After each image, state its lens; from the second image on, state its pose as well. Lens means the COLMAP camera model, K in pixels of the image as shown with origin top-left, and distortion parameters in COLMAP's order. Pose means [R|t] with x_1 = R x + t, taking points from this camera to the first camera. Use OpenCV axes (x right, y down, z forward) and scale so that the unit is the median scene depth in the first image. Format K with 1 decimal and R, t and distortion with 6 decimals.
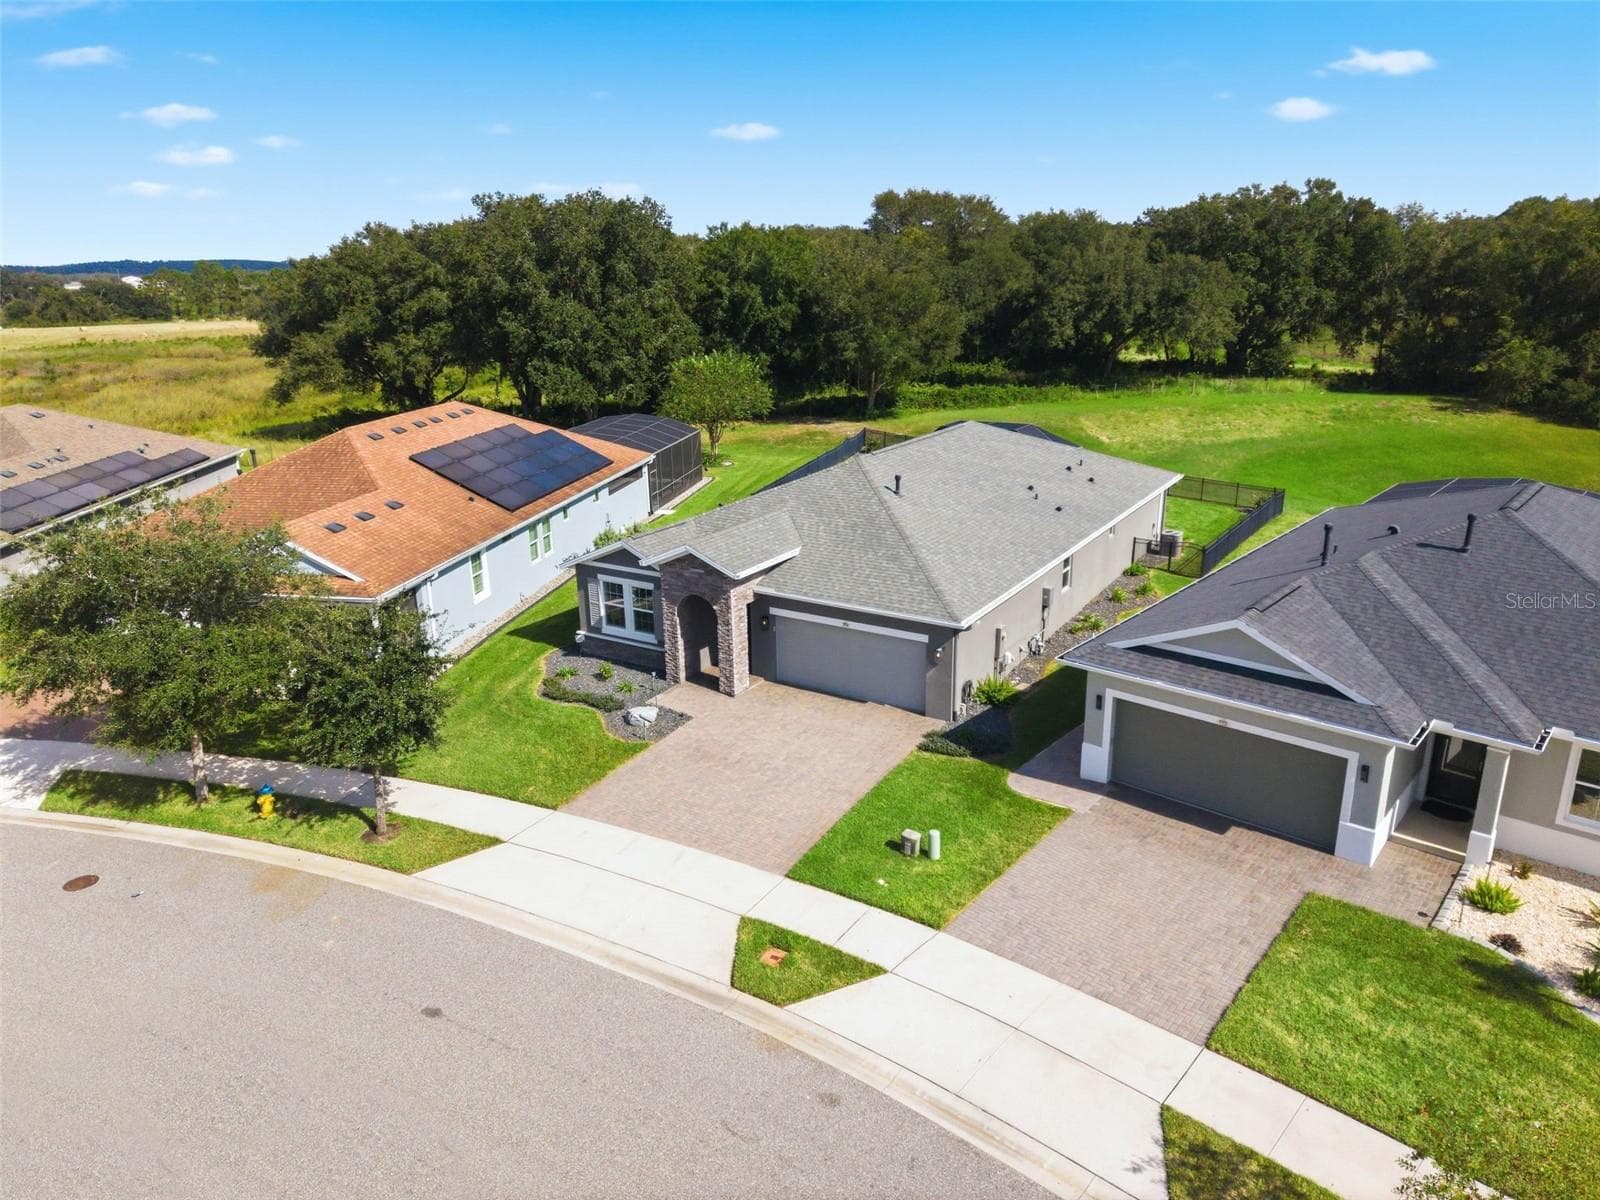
lens RADIAL K [[1062.6, 0, 802.7], [0, 1062.6, 604.8], [0, 0, 1]] dist [0.037846, -0.036815]
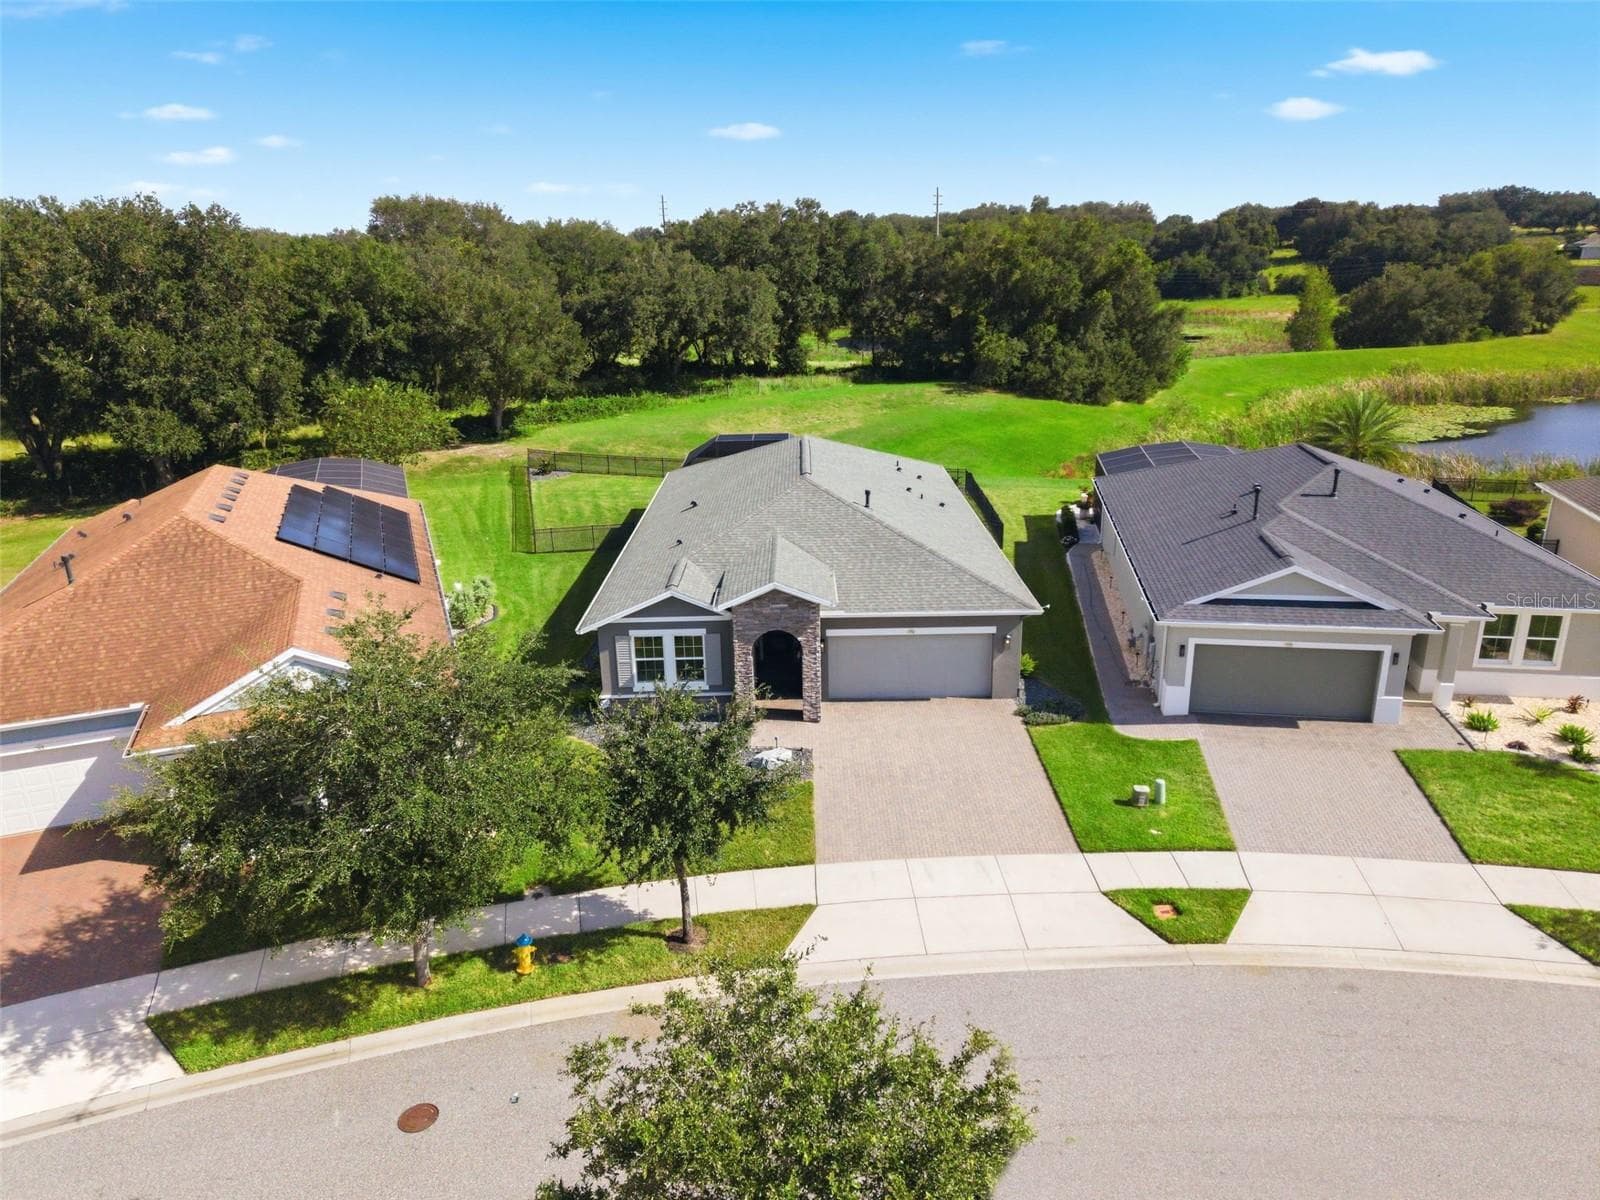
lens RADIAL K [[1062.6, 0, 800.1], [0, 1062.6, 606.2], [0, 0, 1]] dist [0.037846, -0.036815]
pose [[0.846946, -0.168079, 0.504412, -0.561979], [0.167804, 0.984729, 0.046375, -0.071673], [-0.504504, 0.045365, 0.862217, 0.122583]]
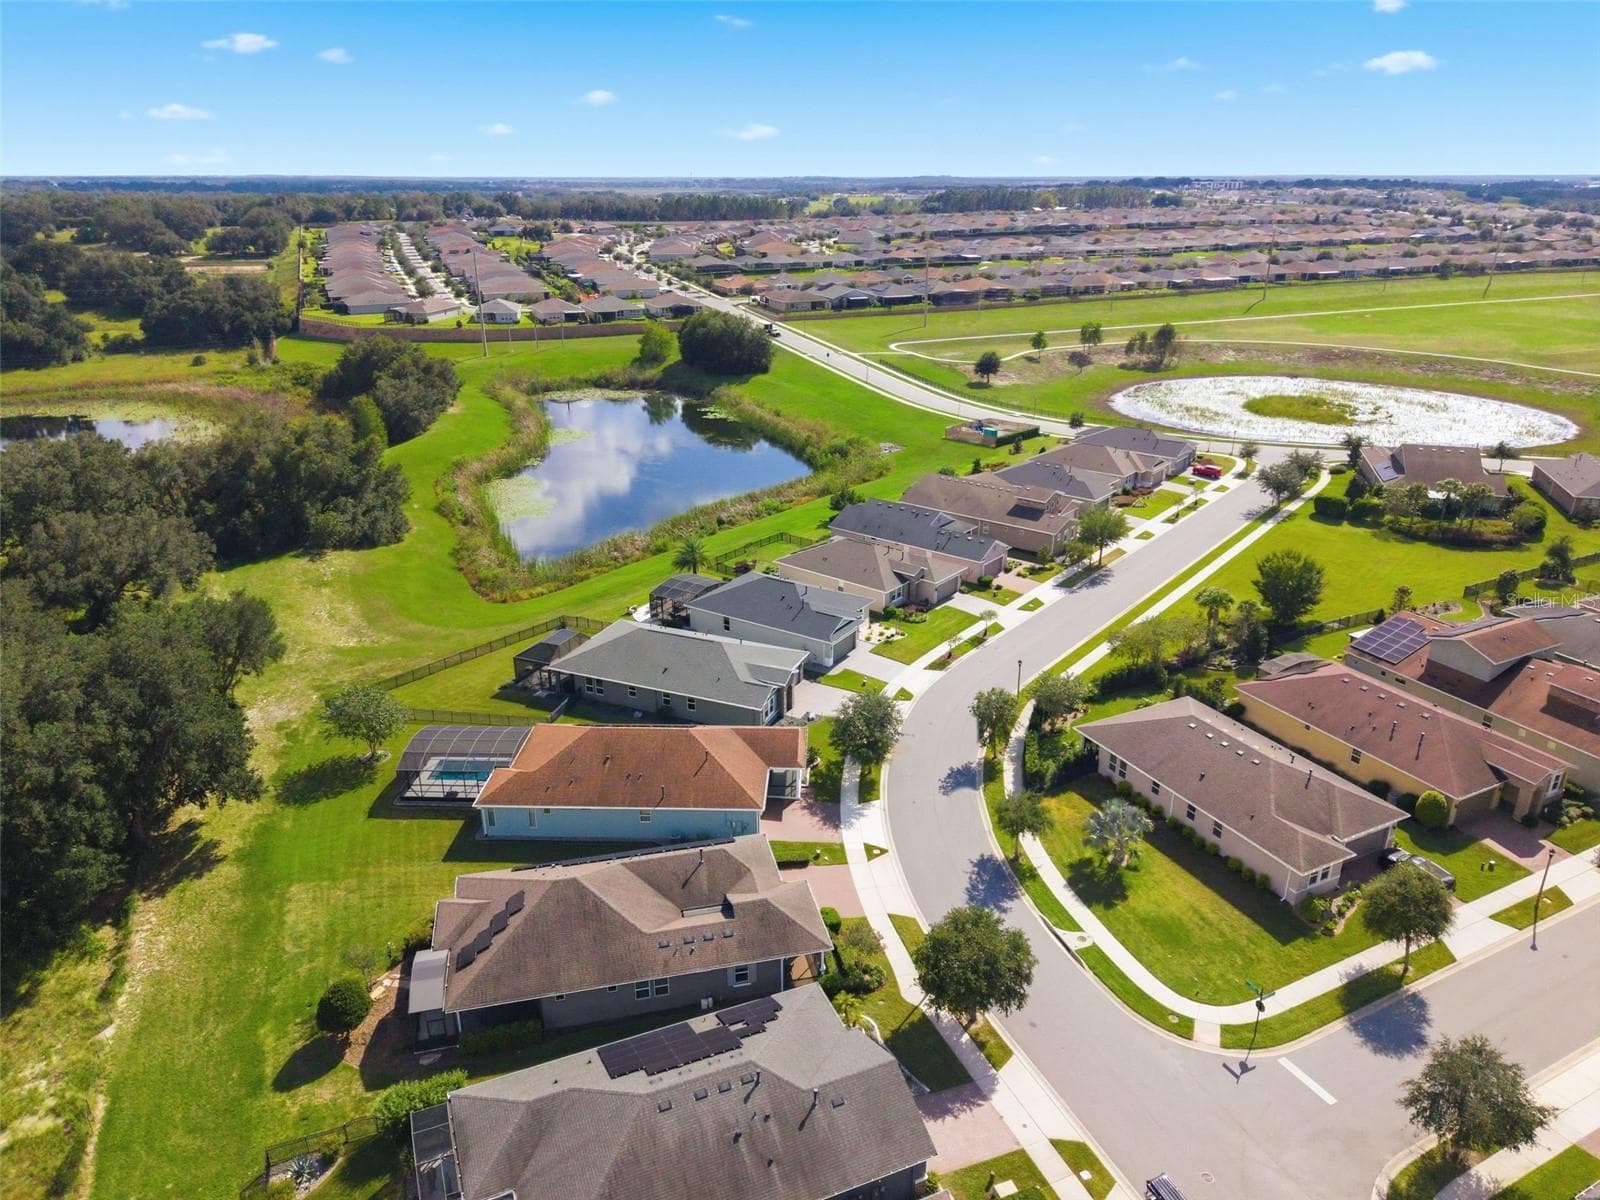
lens RADIAL K [[1062.6, 0, 786.3], [0, 1062.6, 609.3], [0, 0, 1]] dist [0.037846, -0.036815]
pose [[-0.142487, -0.355456, 0.923769, -3.056431], [0.304656, 0.872232, 0.382617, -1.476460], [-0.941744, 0.335950, -0.015990, 0.947564]]
